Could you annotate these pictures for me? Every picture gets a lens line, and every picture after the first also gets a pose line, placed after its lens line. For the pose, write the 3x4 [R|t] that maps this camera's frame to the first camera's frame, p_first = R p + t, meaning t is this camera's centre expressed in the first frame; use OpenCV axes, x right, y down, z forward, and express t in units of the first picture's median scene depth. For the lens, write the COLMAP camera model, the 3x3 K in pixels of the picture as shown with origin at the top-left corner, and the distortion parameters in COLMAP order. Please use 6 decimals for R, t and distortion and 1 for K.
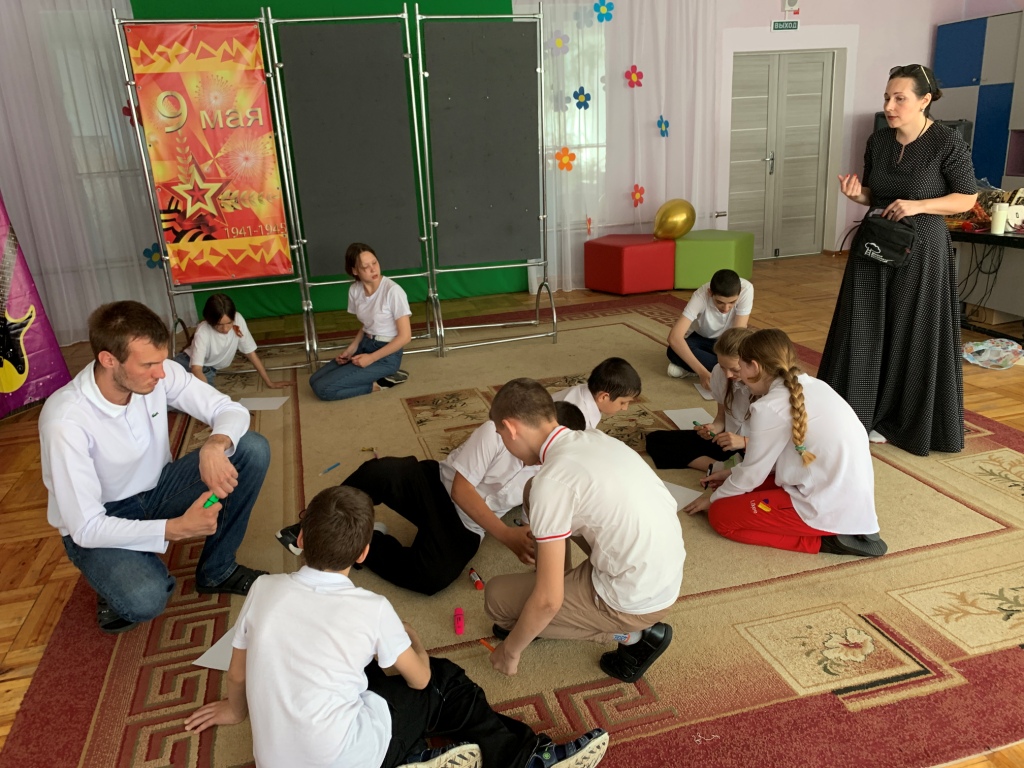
lens RADIAL K [[795.2, 0, 511.1], [0, 795.2, 384.0], [0, 0, 1]] dist [-0.005136, 0.013466]
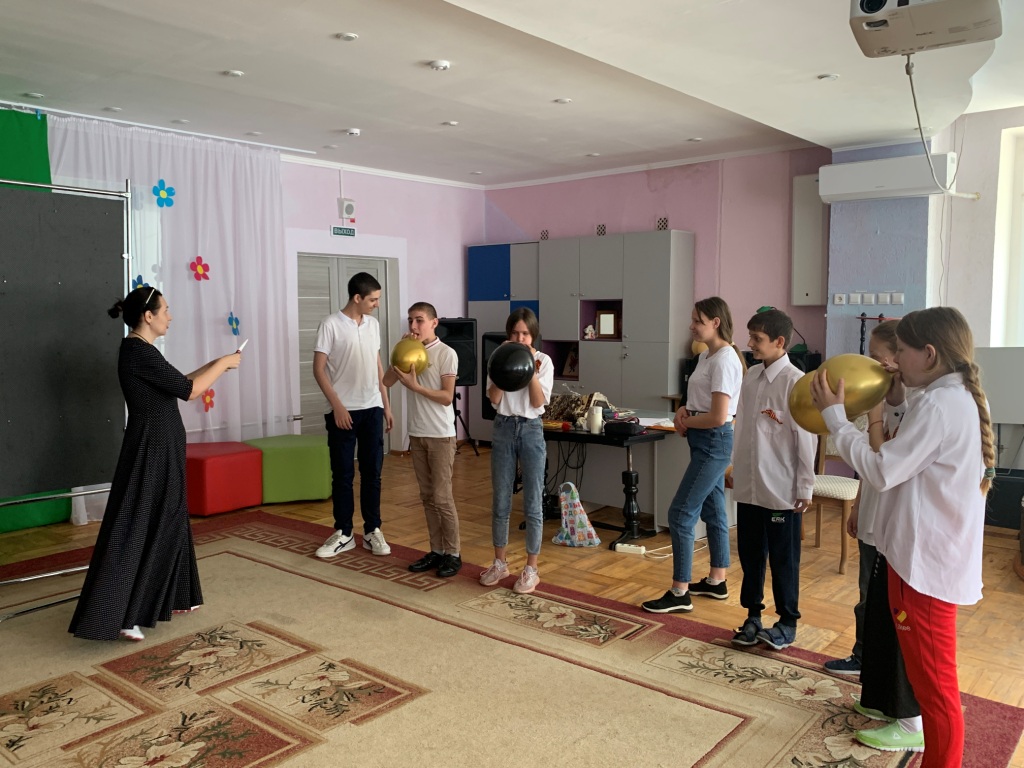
lens RADIAL K [[852.2, 0, 543.5], [0, 852.2, 396.9], [0, 0, 1]] dist [0.001694, 0.002948]
pose [[0.813219, -0.006115, 0.581926, -0.087838], [0.135901, 0.974293, -0.179678, -0.024373], [-0.565867, 0.225202, 0.793145, 0.061134]]
